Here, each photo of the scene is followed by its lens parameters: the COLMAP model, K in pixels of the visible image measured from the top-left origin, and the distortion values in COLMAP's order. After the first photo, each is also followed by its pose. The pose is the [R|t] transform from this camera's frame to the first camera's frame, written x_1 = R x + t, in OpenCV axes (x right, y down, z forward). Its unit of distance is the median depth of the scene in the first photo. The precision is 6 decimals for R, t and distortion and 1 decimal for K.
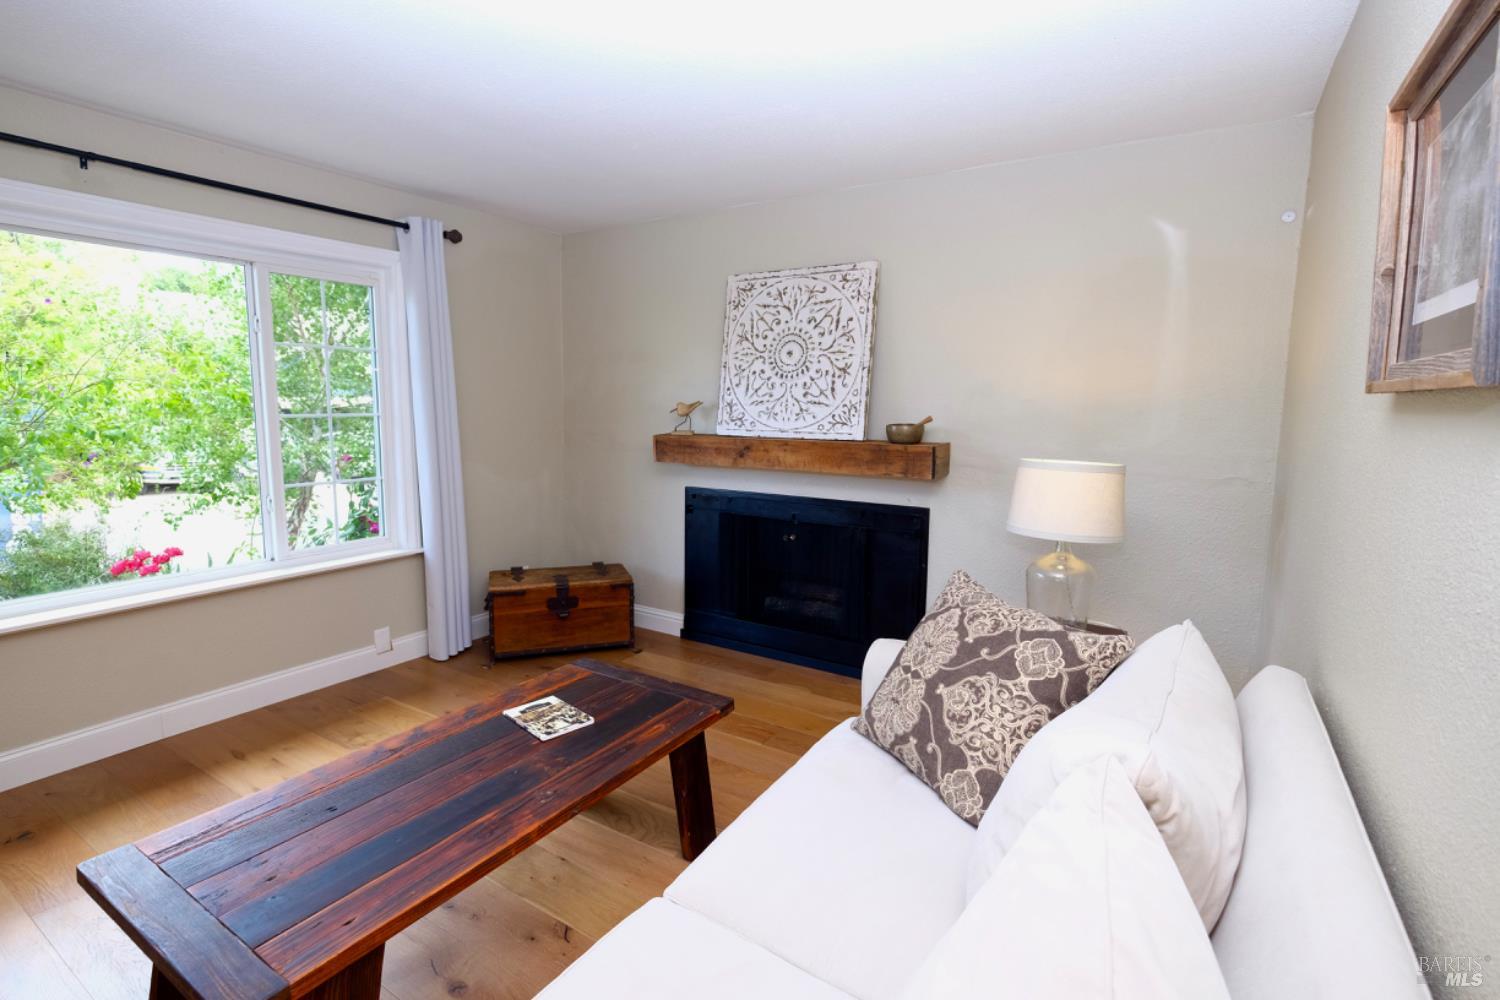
lens RADIAL K [[699.3, 0, 748.7], [0, 699.3, 486.4], [0, 0, 1]] dist [-0.000049, -0.000567]
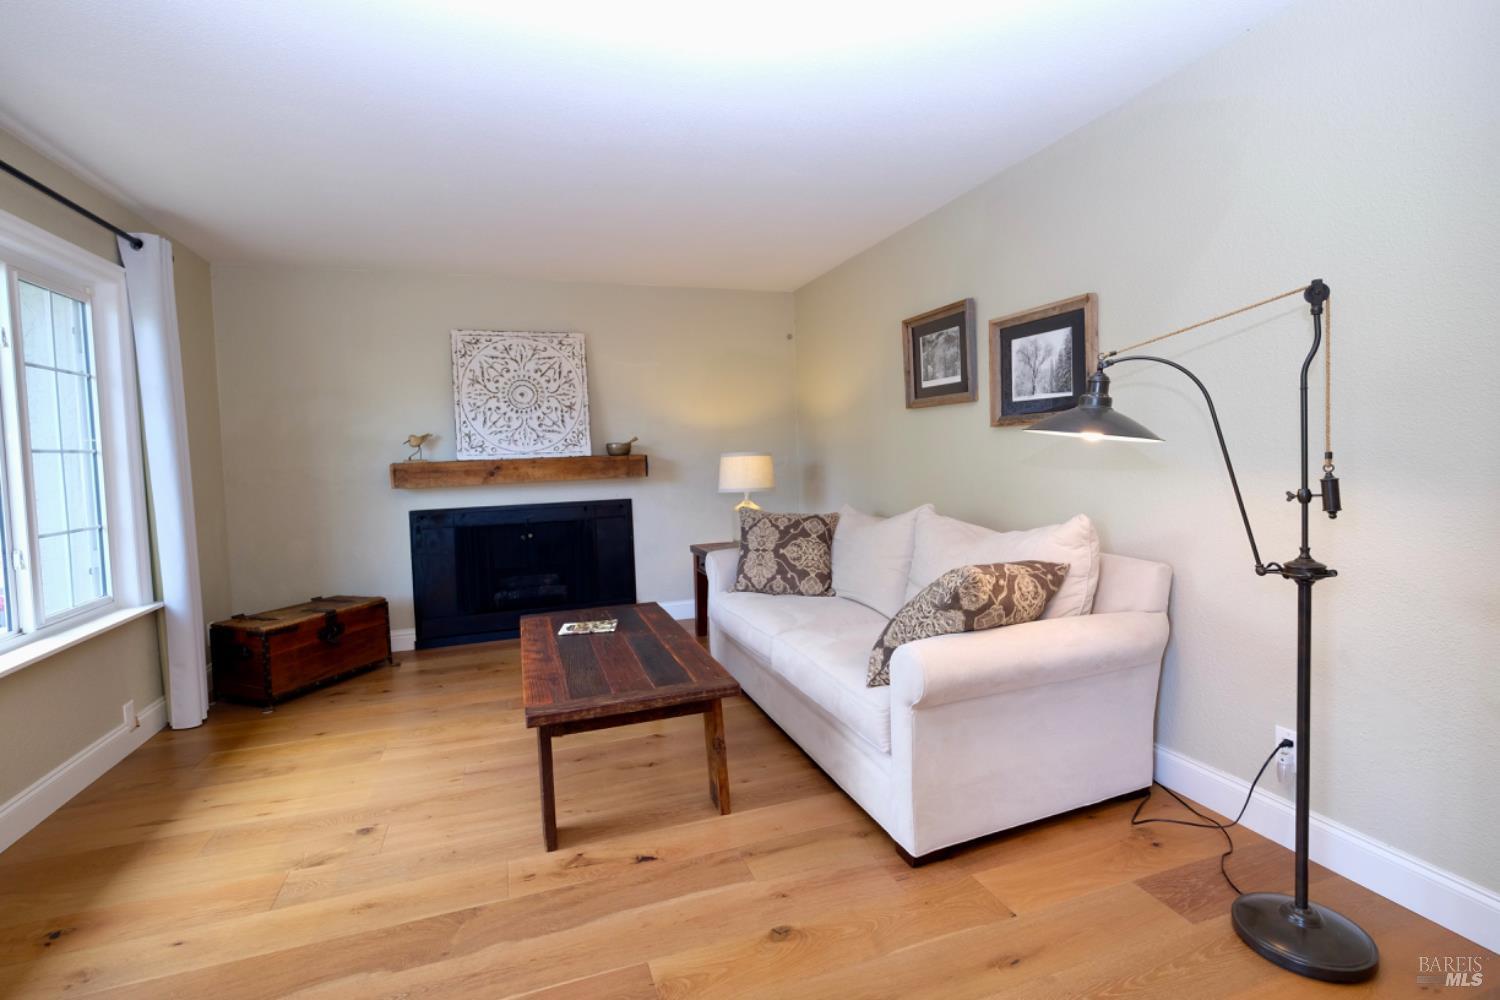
lens RADIAL K [[699.3, 0, 748.7], [0, 699.3, 486.4], [0, 0, 1]] dist [-0.000049, -0.000567]
pose [[0.625401, -0.071163, 0.777052, -0.719797], [0.132721, 0.991023, -0.016060, 0.059896], [-0.768933, 0.113175, 0.629232, -0.138977]]
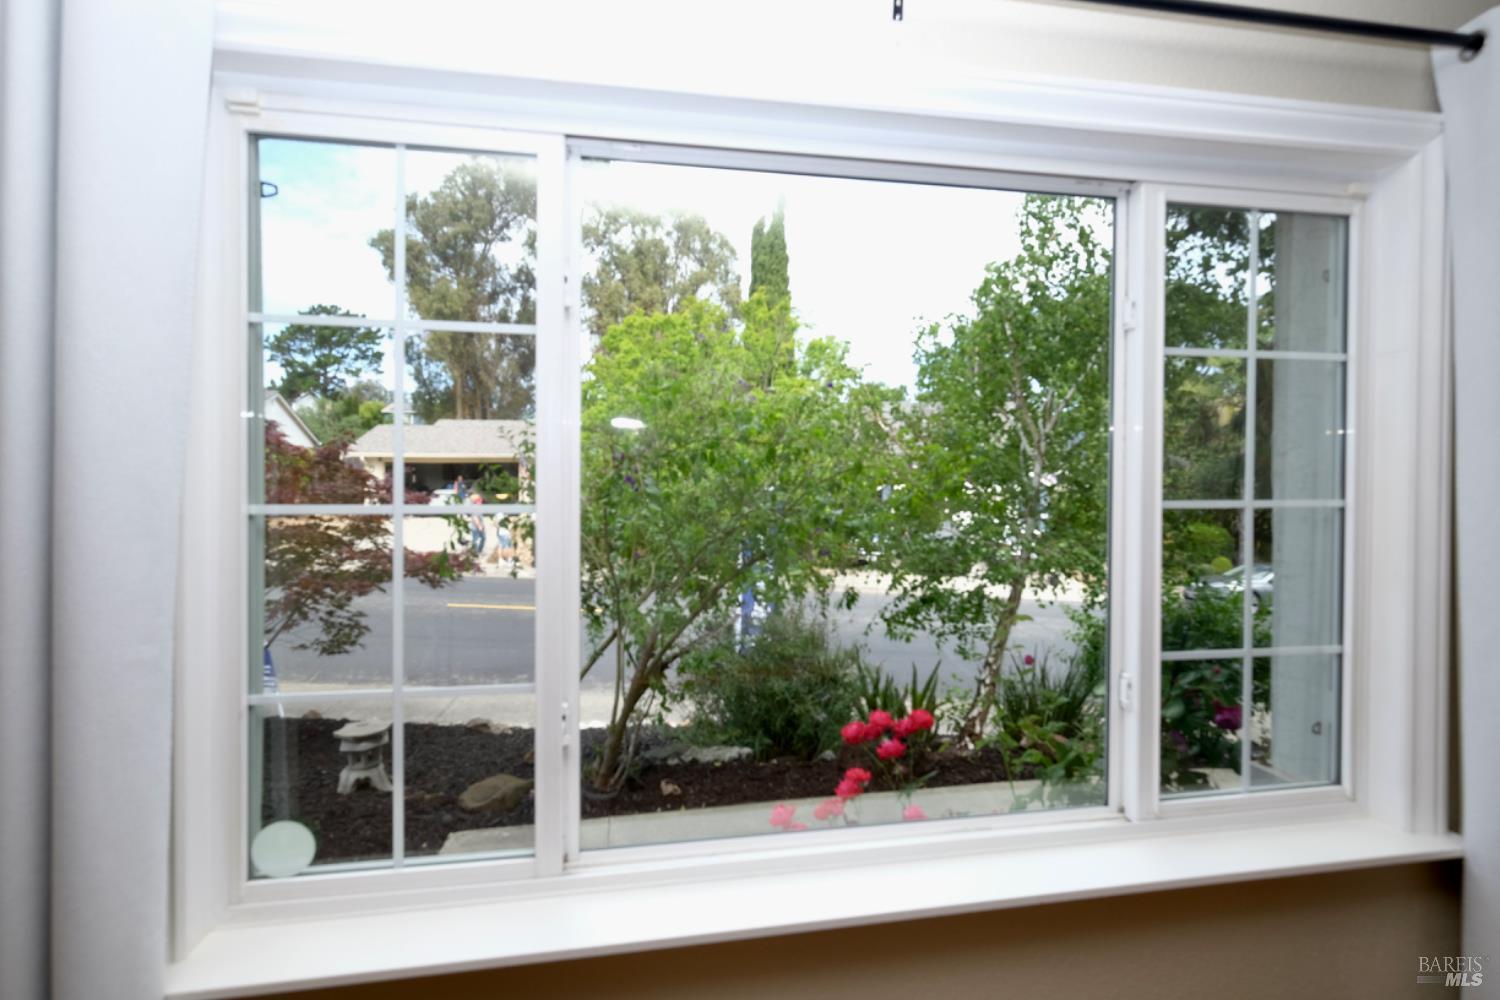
lens RADIAL K [[699.3, 0, 748.7], [0, 699.3, 486.4], [0, 0, 1]] dist [-0.000049, -0.000567]
pose [[0.668691, 0.004401, -0.743527, -0.471032], [-0.092398, 0.992723, -0.077222, -0.047194], [0.737777, 0.120338, 0.664232, 0.453367]]
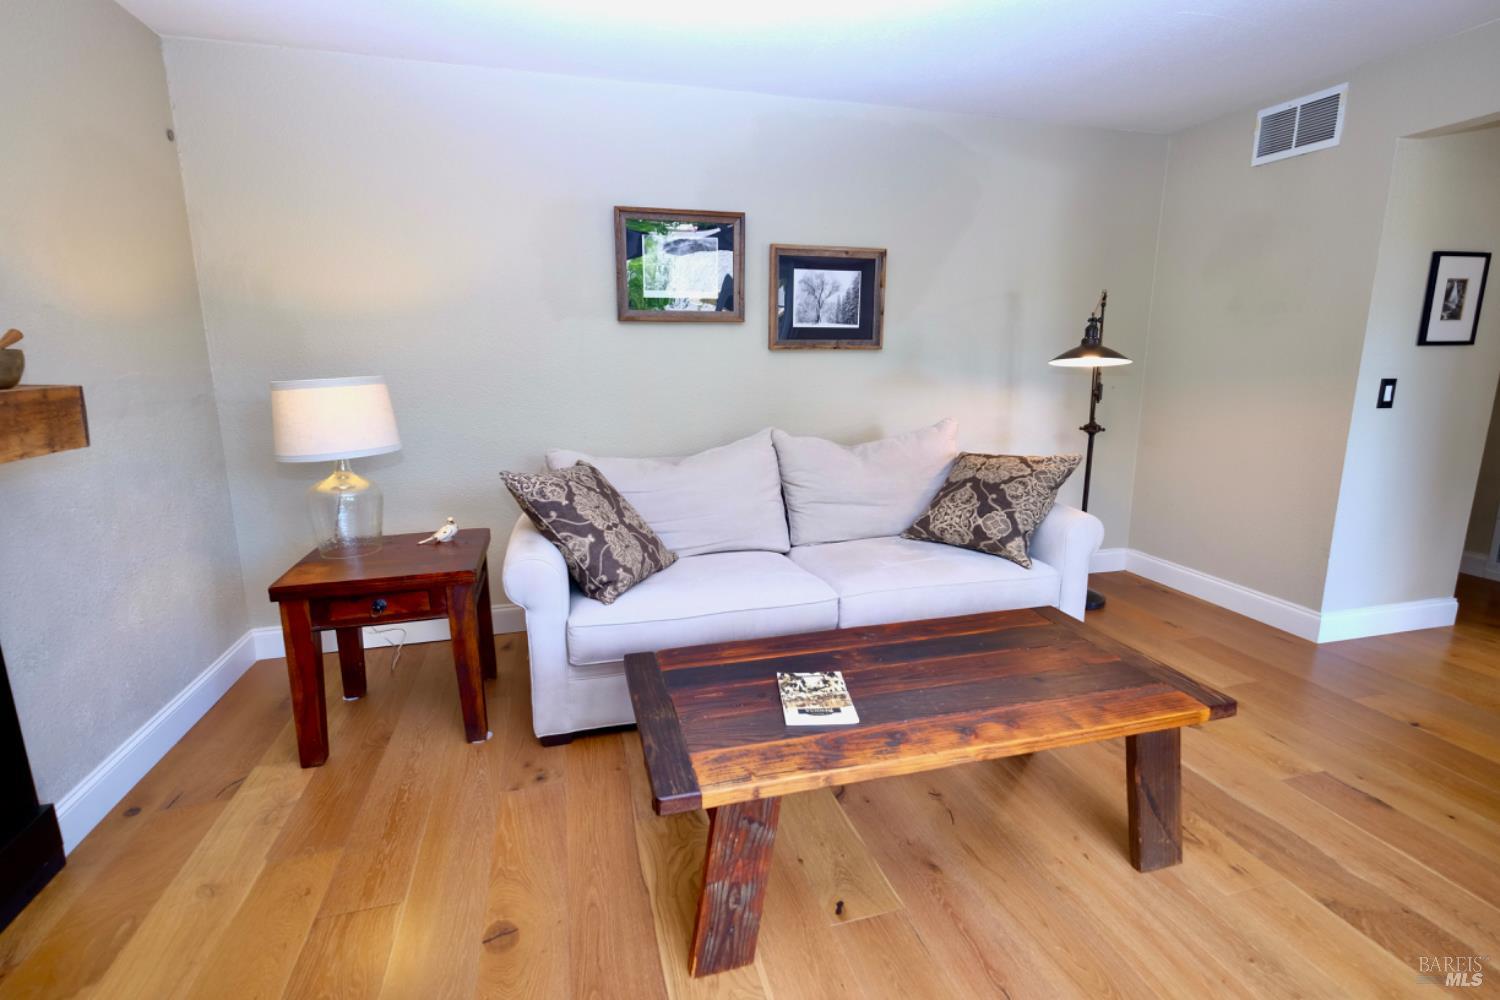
lens RADIAL K [[699.3, 0, 748.7], [0, 699.3, 486.4], [0, 0, 1]] dist [-0.000049, -0.000567]
pose [[-0.735729, -0.136400, 0.663399, -0.439241], [0.078239, 0.955836, 0.283297, -0.085434], [-0.672742, 0.260333, -0.692564, 0.924203]]
